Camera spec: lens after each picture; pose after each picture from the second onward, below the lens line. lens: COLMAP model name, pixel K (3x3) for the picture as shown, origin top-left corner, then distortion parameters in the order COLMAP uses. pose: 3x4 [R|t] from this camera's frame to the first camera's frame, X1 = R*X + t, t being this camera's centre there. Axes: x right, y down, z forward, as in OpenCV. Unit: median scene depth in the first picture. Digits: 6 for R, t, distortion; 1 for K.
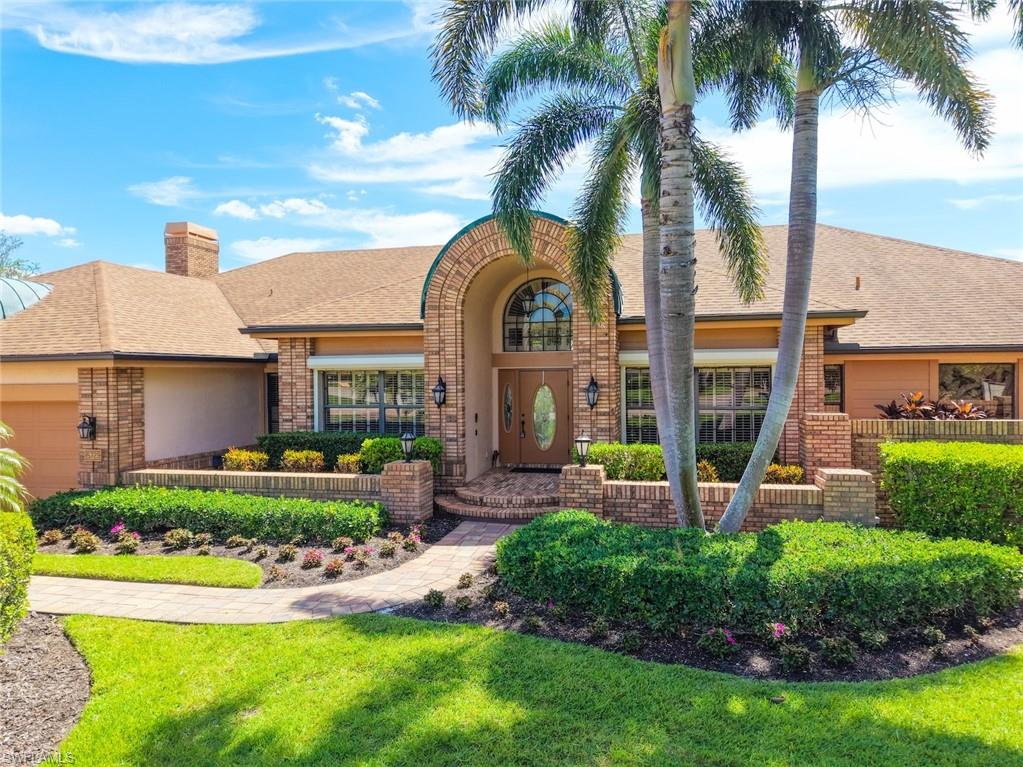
lens RADIAL K [[704.3, 0, 511.5], [0, 704.3, 383.5], [0, 0, 1]] dist [0.070619, -0.050167]
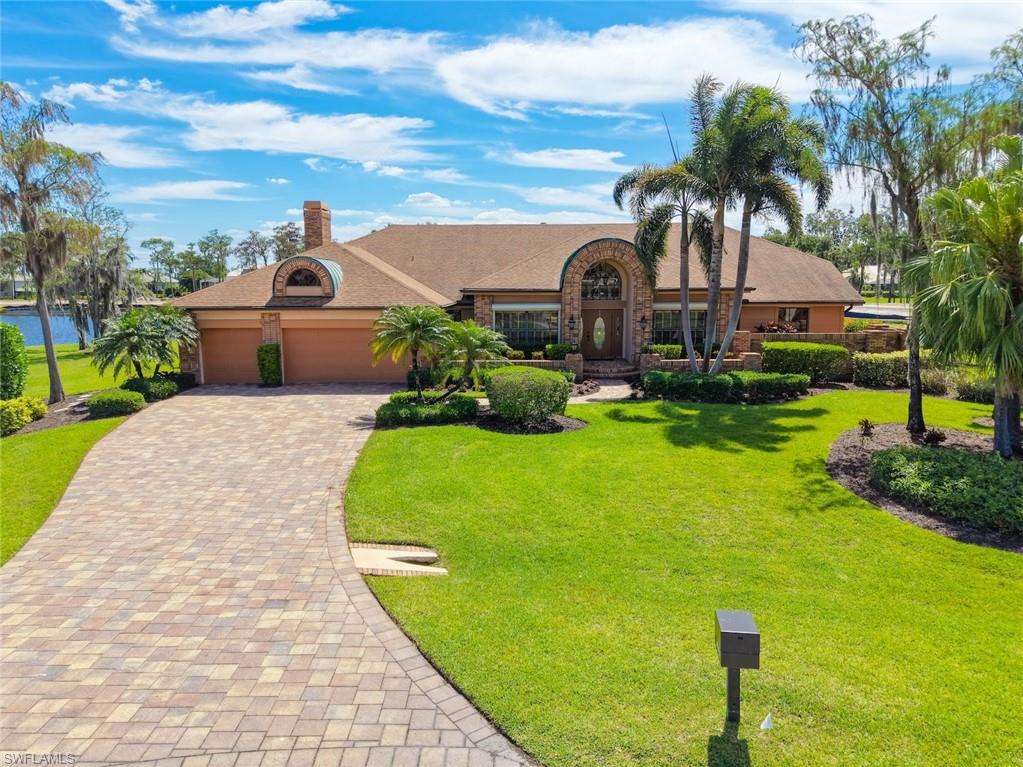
lens RADIAL K [[704.3, 0, 511.5], [0, 704.3, 383.5], [0, 0, 1]] dist [0.070619, -0.050167]
pose [[0.977311, -0.024160, 0.210429, -0.768980], [-0.002630, 0.992013, 0.126110, -0.077511], [-0.211795, -0.123802, 0.969441, -1.110540]]
